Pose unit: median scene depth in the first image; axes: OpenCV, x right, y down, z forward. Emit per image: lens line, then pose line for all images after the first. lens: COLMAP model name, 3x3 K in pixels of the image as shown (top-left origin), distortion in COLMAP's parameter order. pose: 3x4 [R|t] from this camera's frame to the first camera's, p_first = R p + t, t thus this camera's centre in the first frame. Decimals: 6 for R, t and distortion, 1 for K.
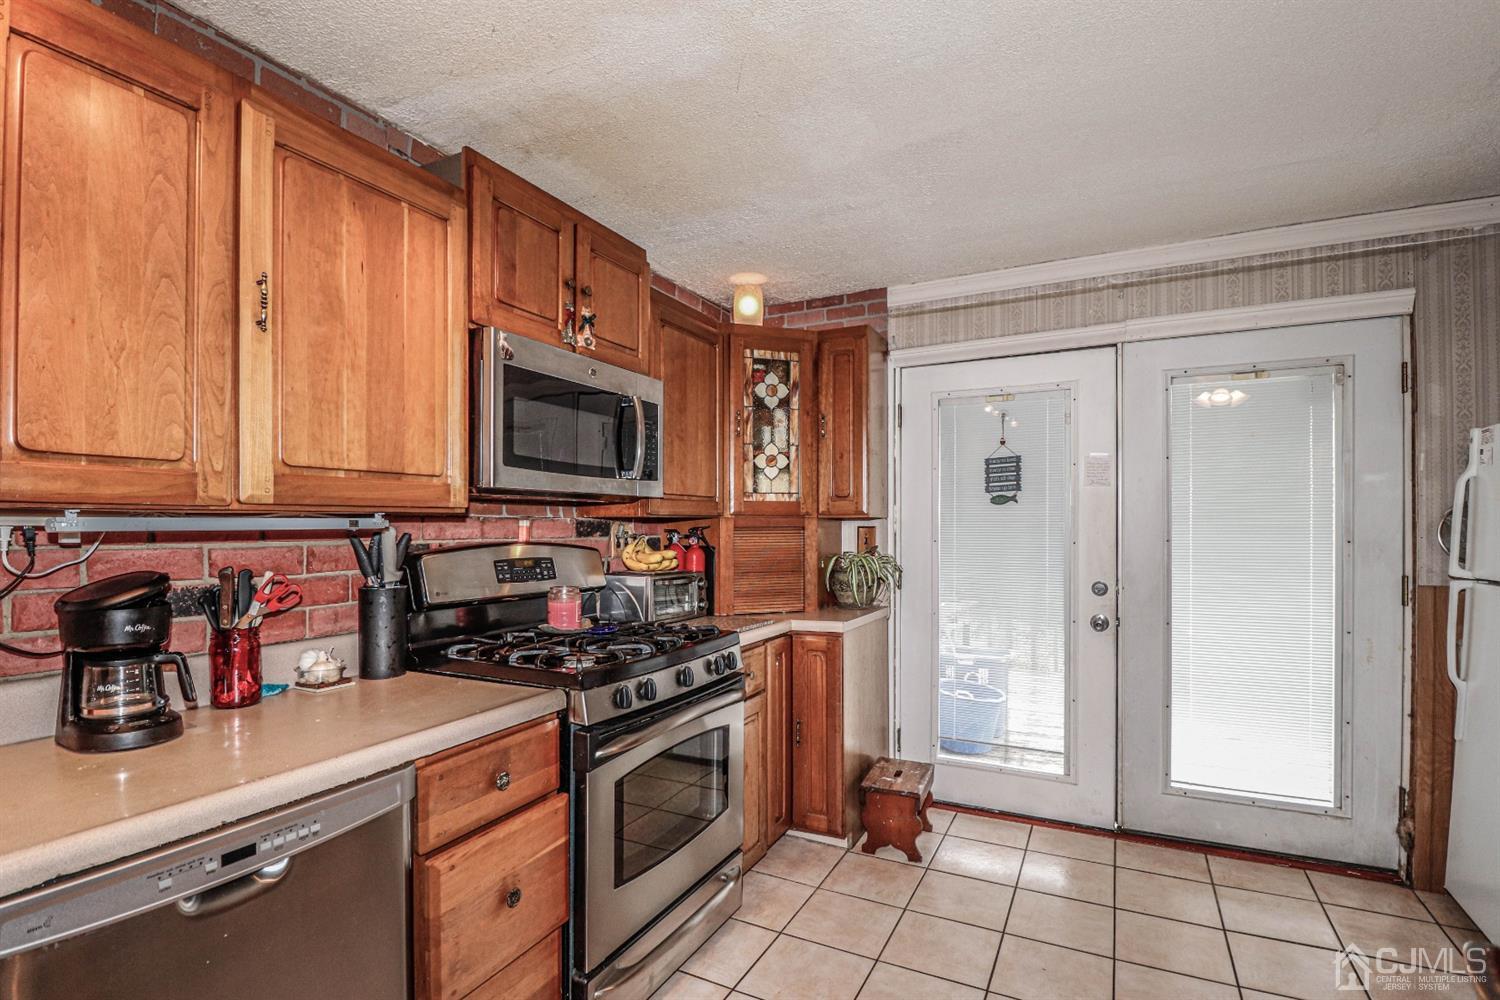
lens RADIAL K [[711.3, 0, 746.2], [0, 711.3, 519.3], [0, 0, 1]] dist [-0.007952, -0.005962]
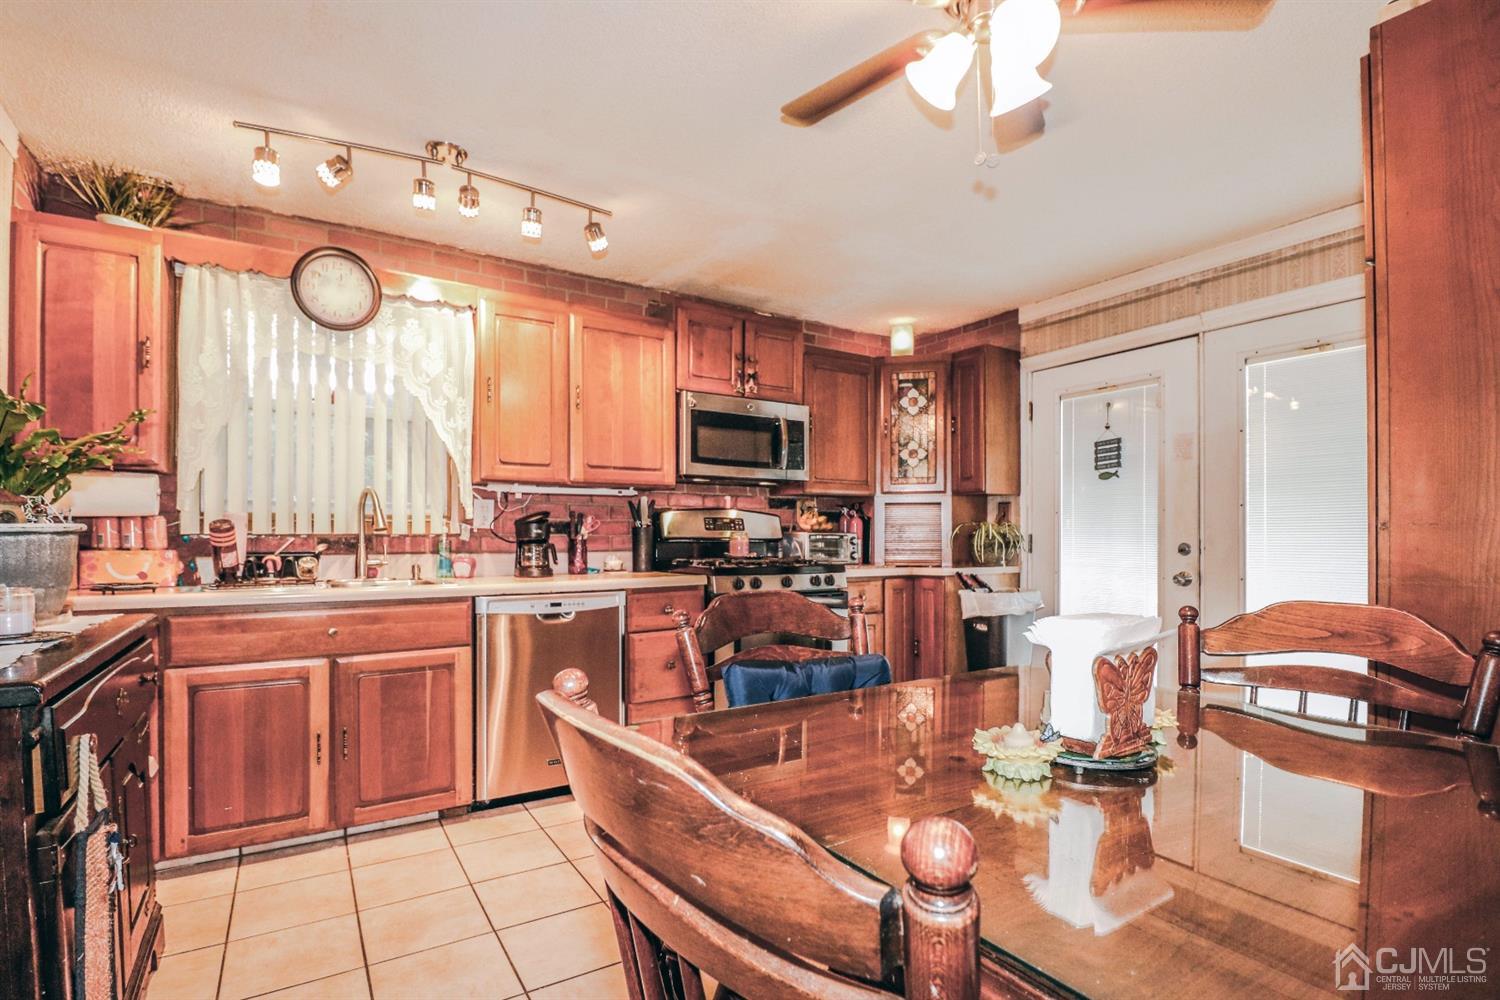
lens RADIAL K [[711.3, 0, 727.0], [0, 711.3, 537.4], [0, 0, 1]] dist [-0.007952, -0.005962]
pose [[0.849726, 0.005357, -0.527197, 0.541385], [0.000514, 0.999939, 0.010989, 0.075739], [0.527224, -0.009609, 0.849672, -0.415886]]
